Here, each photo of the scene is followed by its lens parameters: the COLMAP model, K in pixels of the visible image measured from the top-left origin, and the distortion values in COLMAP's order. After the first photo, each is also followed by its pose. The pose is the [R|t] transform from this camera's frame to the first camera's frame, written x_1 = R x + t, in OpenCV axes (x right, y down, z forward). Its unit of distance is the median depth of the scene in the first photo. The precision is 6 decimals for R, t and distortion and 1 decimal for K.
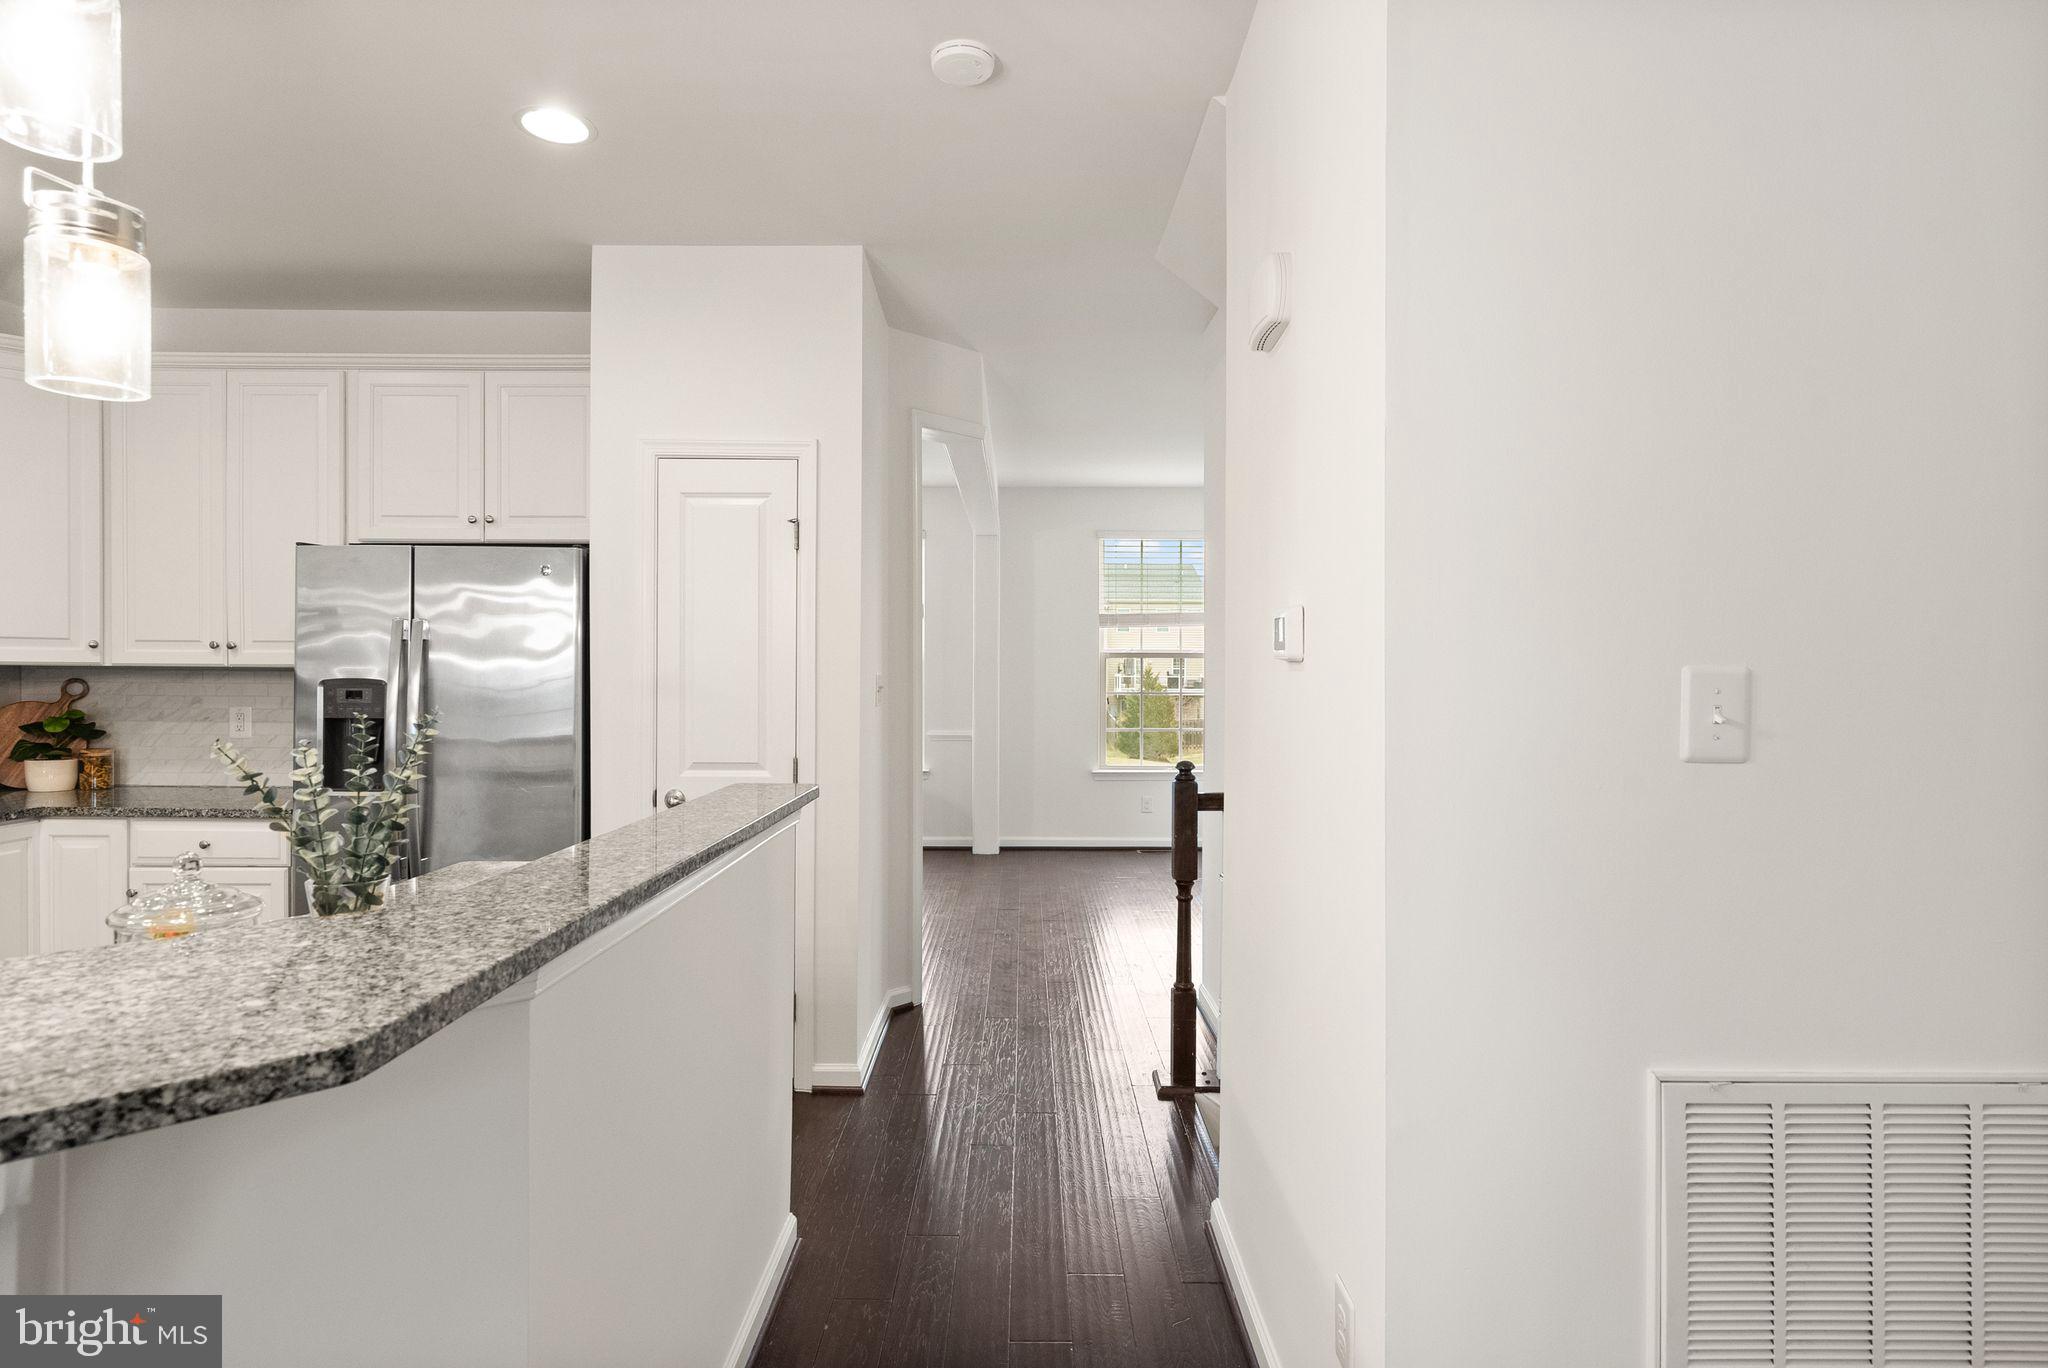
lens RADIAL K [[1167.6, 0, 1051.0], [0, 1167.6, 681.6], [0, 0, 1]] dist [0.013847, -0.008124]
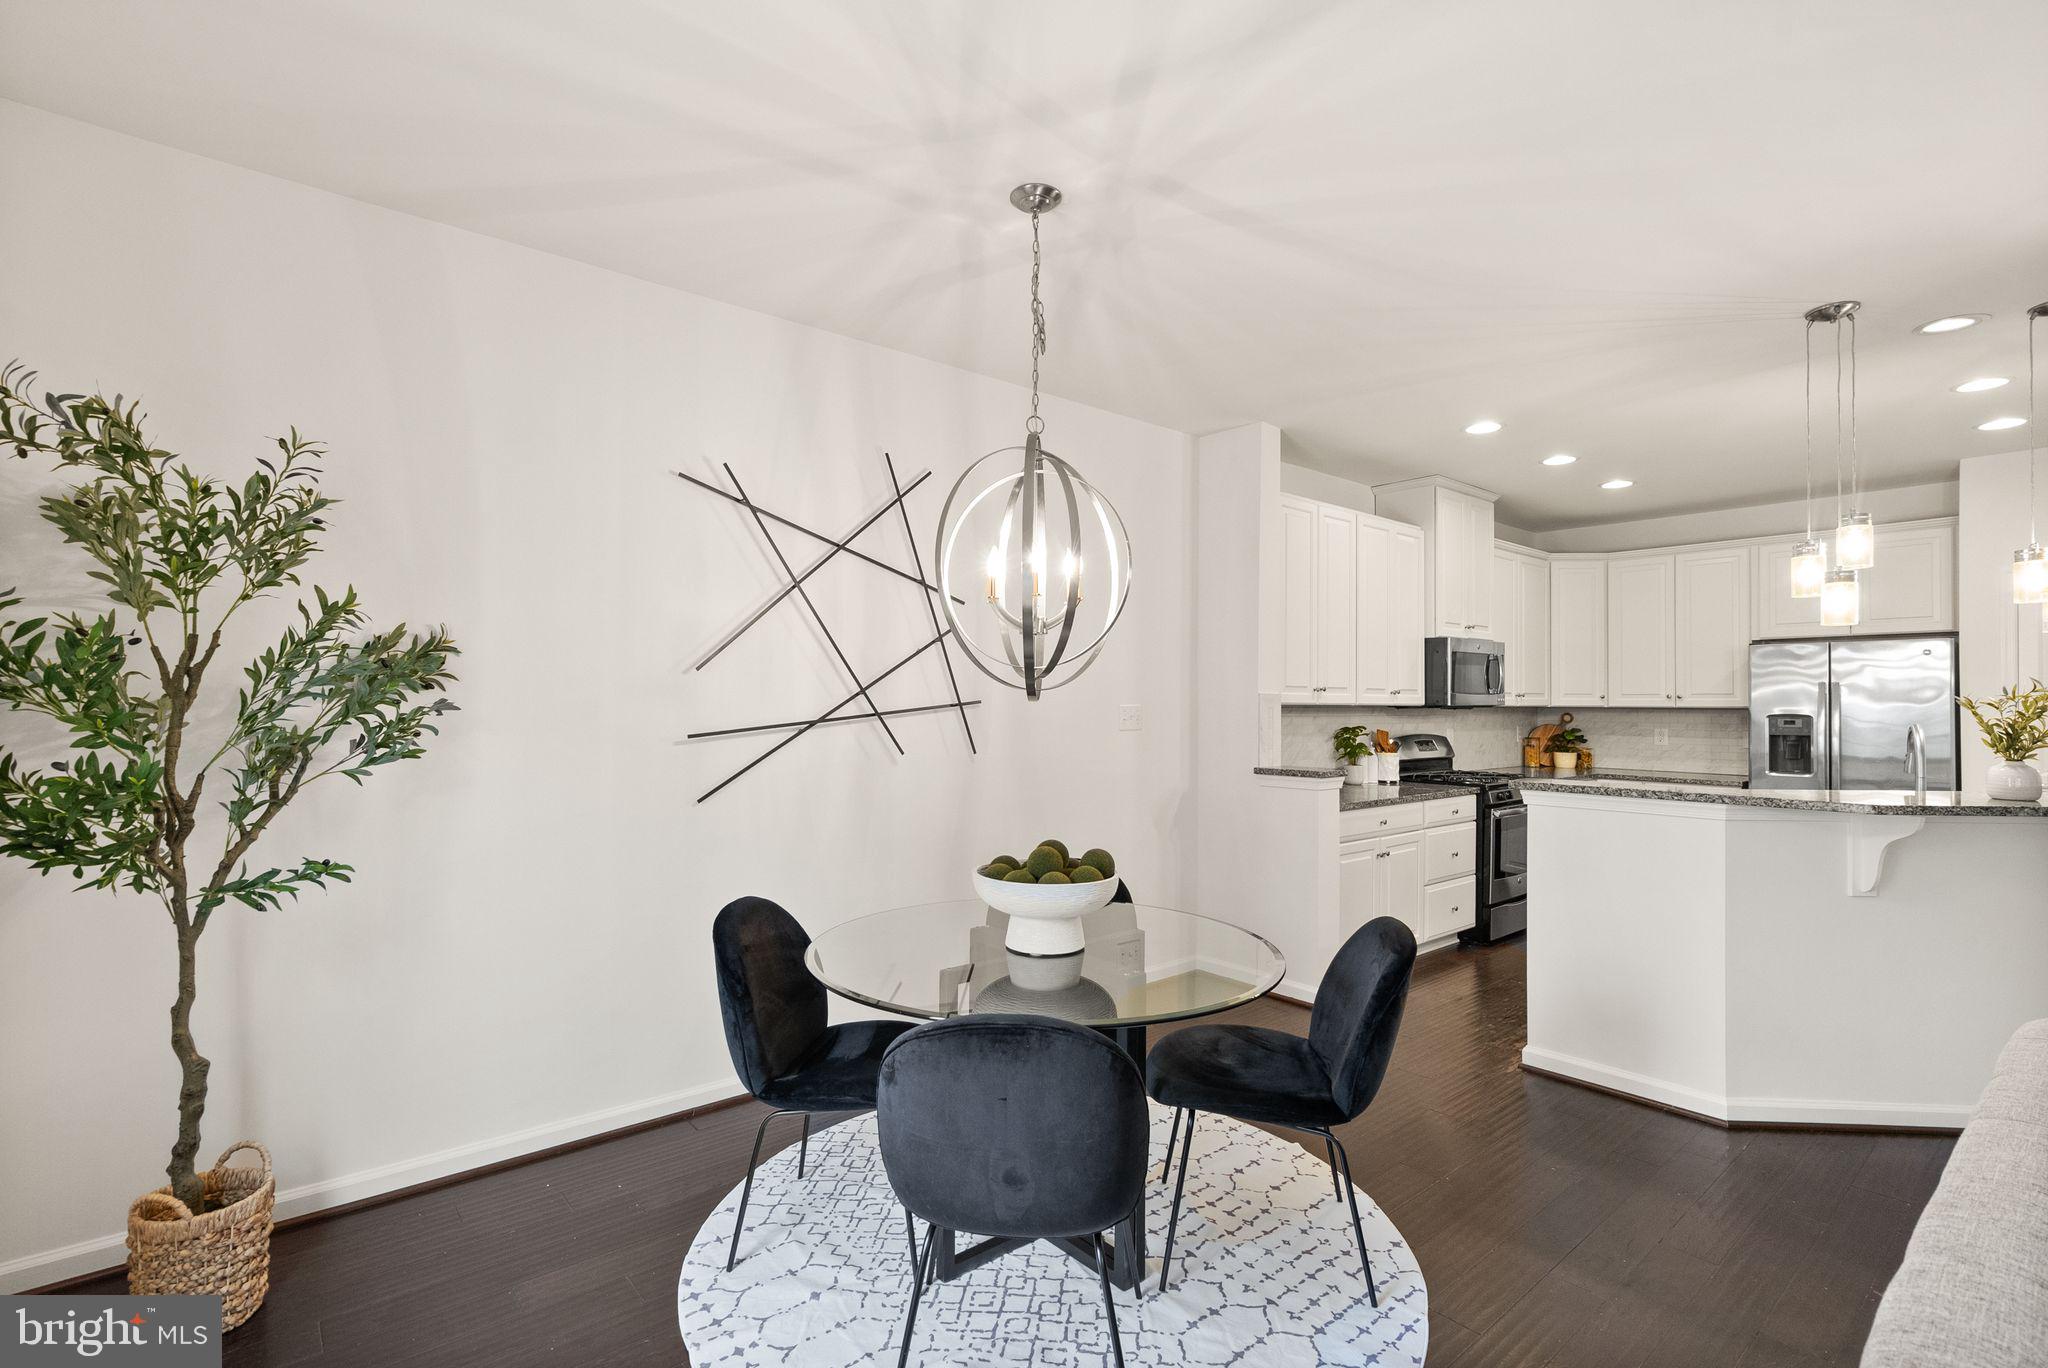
lens RADIAL K [[948.7, 0, 1006.7], [0, 948.7, 690.0], [0, 0, 1]] dist [-0.003946, 0.002480]
pose [[0.645149, -0.013229, -0.763942, -0.234771], [-0.009548, 0.999632, -0.025373, 0.009439], [0.763997, 0.023663, 0.644786, -0.916186]]
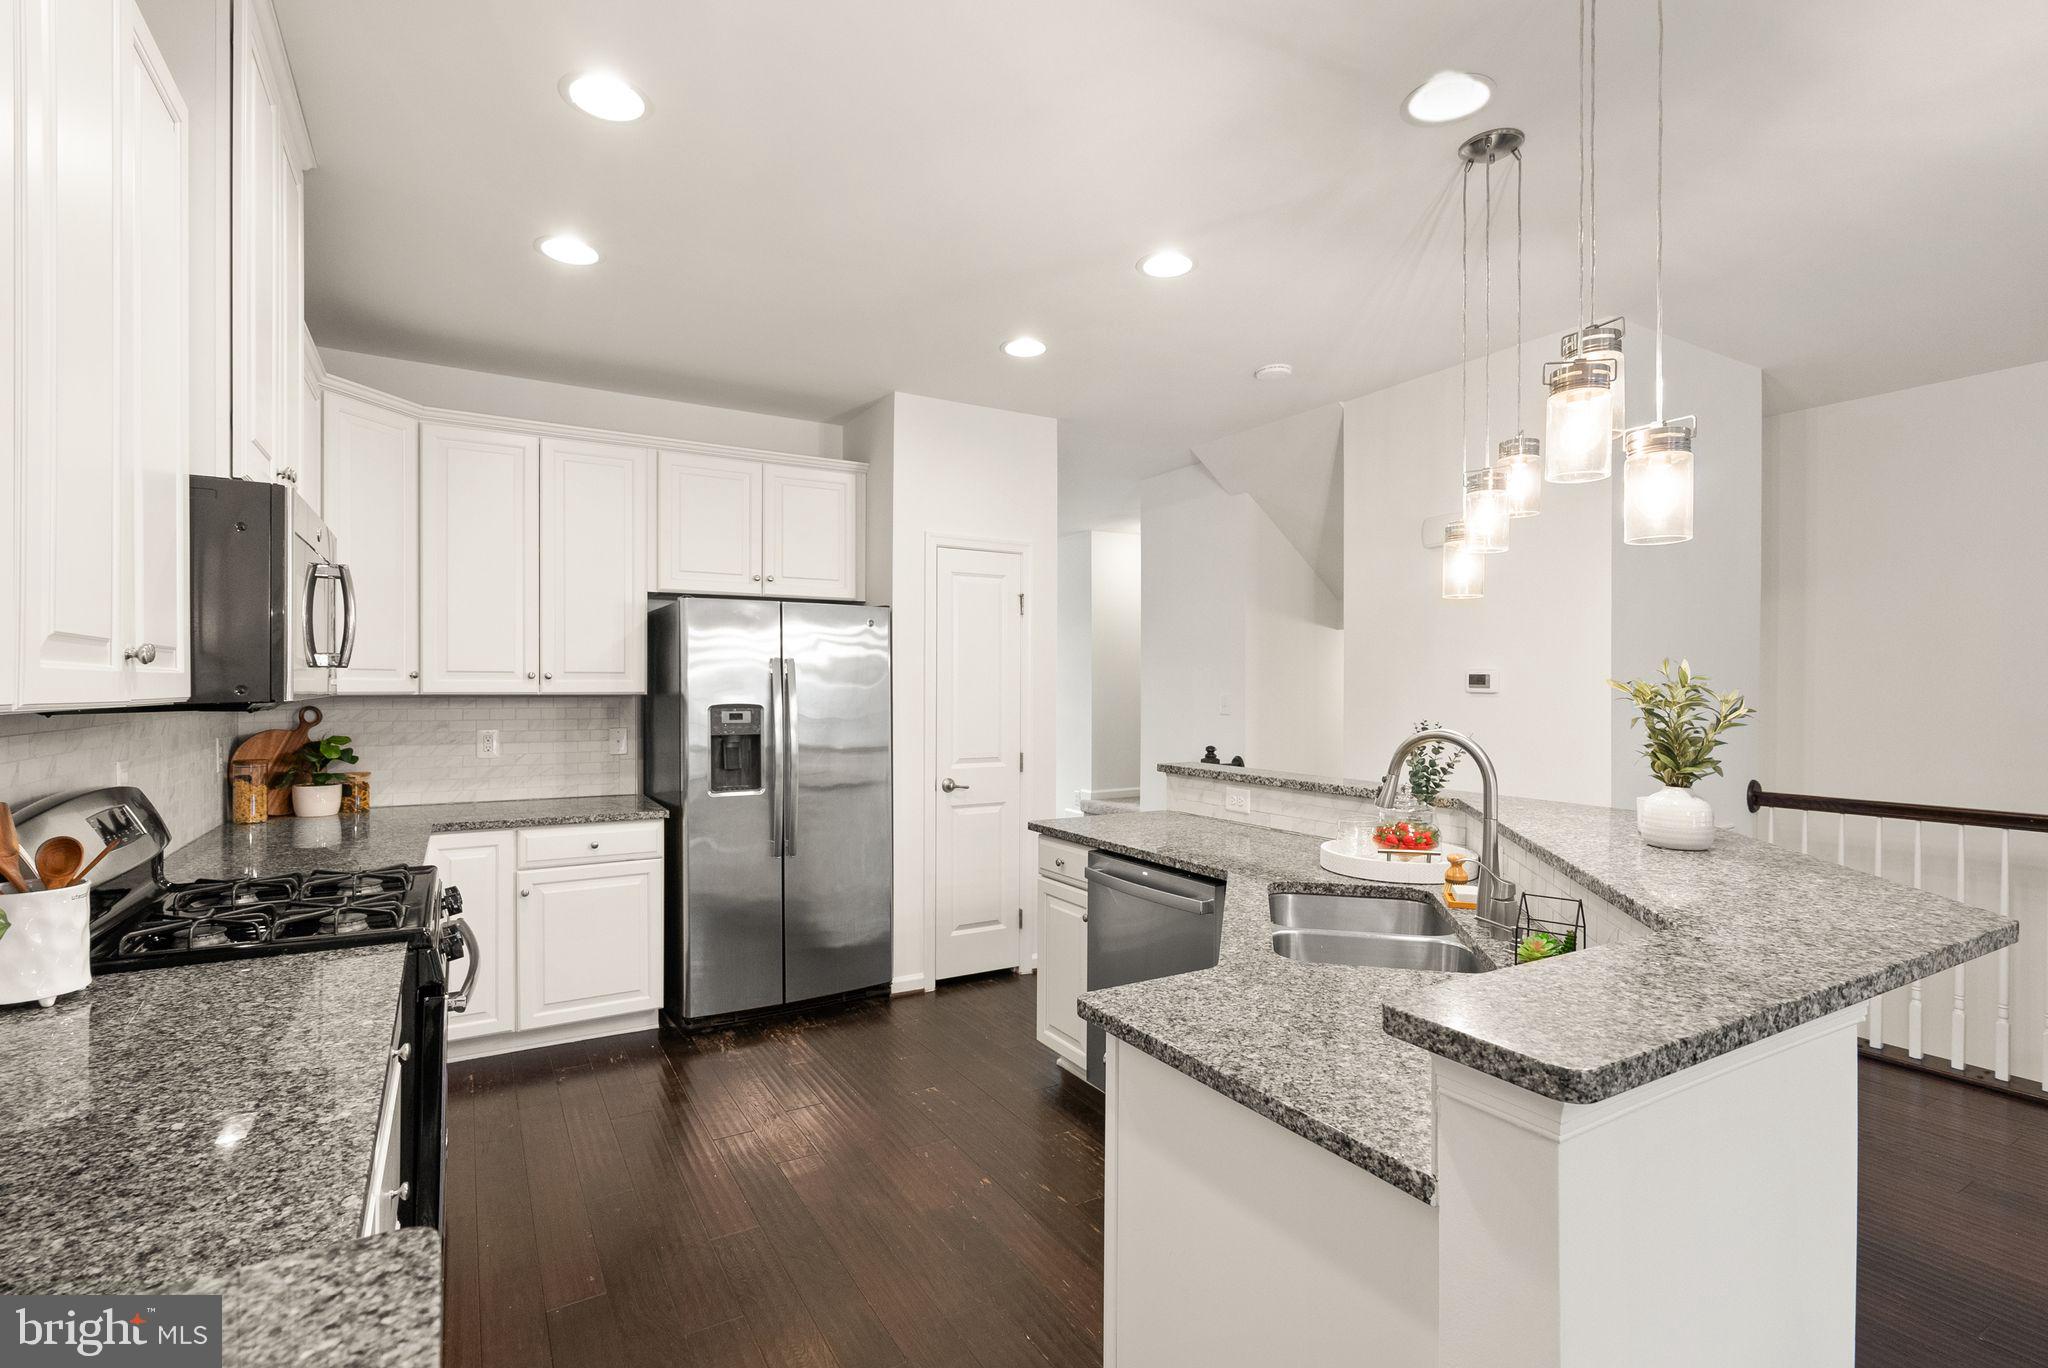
lens RADIAL K [[948.7, 0, 1009.1], [0, 948.7, 684.2], [0, 0, 1]] dist [-0.003946, 0.002480]
pose [[0.857098, -0.001666, 0.515151, -0.843559], [0.007468, 0.999930, -0.009192, -0.011393], [-0.515100, 0.011725, 0.857050, -0.035641]]
